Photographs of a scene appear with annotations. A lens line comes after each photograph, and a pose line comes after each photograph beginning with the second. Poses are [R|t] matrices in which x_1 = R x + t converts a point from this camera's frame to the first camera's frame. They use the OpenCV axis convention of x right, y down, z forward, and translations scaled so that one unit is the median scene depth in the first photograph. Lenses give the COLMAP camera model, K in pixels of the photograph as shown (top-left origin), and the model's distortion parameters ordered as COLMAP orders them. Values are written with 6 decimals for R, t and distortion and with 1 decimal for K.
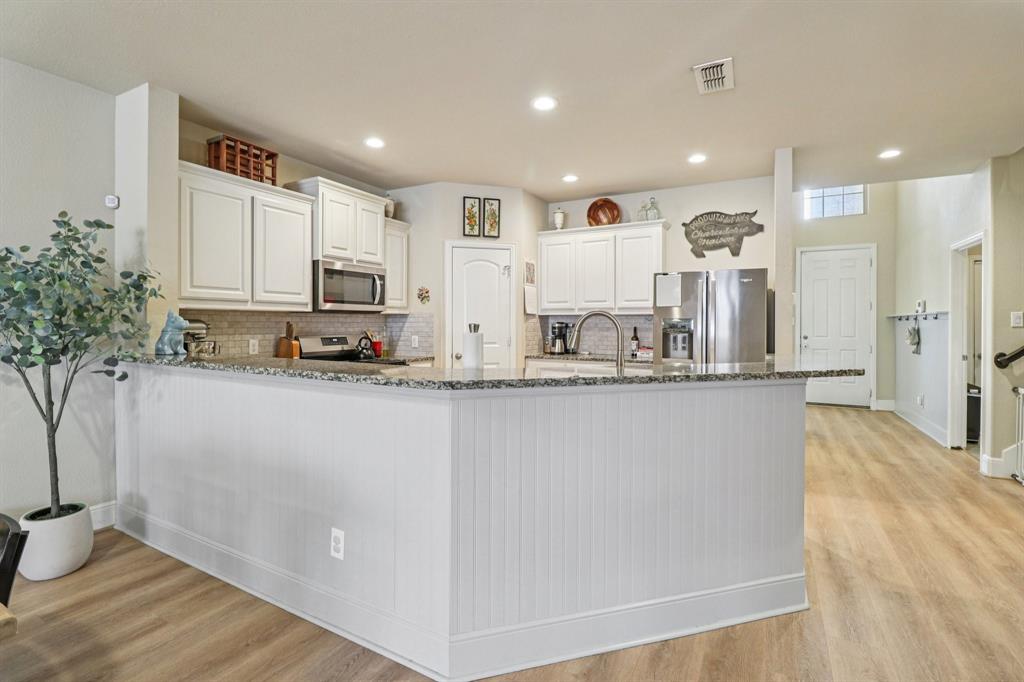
lens RADIAL K [[481.3, 0, 515.3], [0, 481.3, 330.8], [0, 0, 1]] dist [-0.005070, 0.002260]
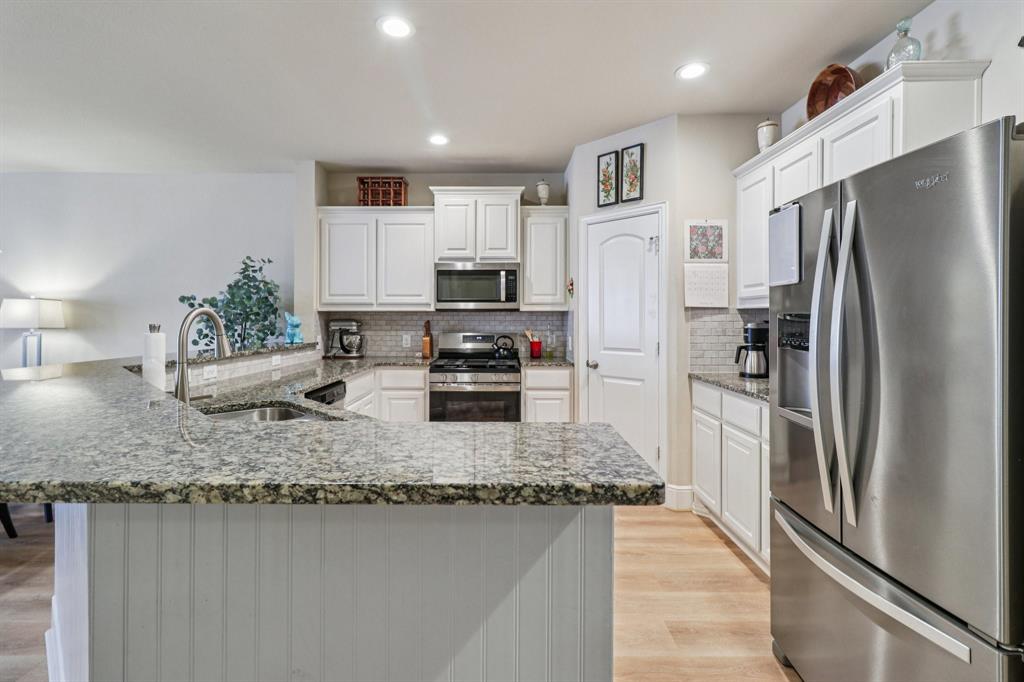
lens RADIAL K [[481.3, 0, 504.9], [0, 481.3, 318.6], [0, 0, 1]] dist [-0.005070, 0.002260]
pose [[0.458565, -0.001604, -0.888660, 0.502430], [-0.013464, 0.999871, -0.008752, -0.012380], [0.888559, 0.015978, 0.458484, 0.522311]]
